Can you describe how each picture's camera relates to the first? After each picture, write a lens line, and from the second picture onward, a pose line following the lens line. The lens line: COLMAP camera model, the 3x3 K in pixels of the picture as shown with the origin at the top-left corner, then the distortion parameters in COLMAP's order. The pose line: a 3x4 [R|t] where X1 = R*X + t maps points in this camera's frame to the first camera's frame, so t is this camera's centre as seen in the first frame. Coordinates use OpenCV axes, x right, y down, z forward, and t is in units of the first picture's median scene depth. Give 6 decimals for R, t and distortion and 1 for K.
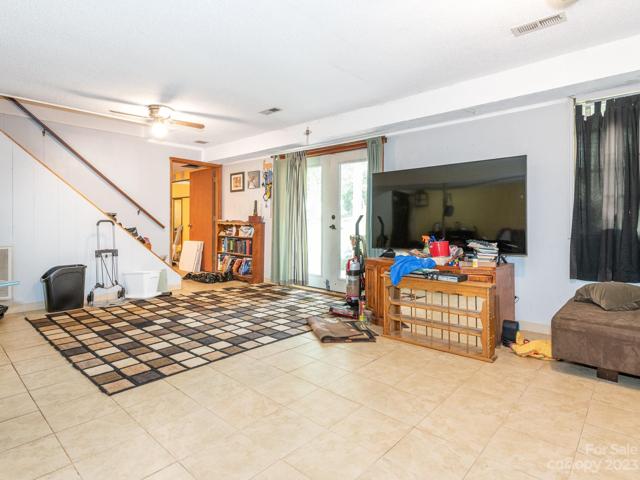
lens RADIAL K [[356.3, 0, 320.1], [0, 356.3, 229.2], [0, 0, 1]] dist [0.000029, -0.000155]
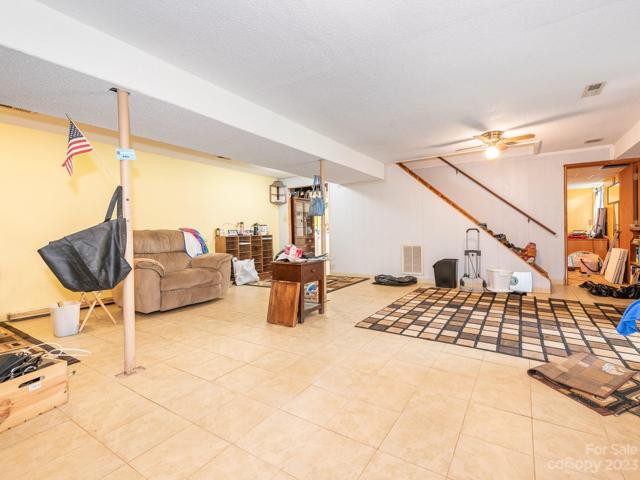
lens RADIAL K [[294.3, 0, 345.5], [0, 294.3, 238.0], [0, 0, 1]] dist [0.002967, 0.000218]
pose [[0.181945, 0.014142, -0.983207, 0.558017], [-0.005011, 0.999897, 0.013455, -0.002784], [0.983296, 0.002479, 0.181997, 0.436776]]
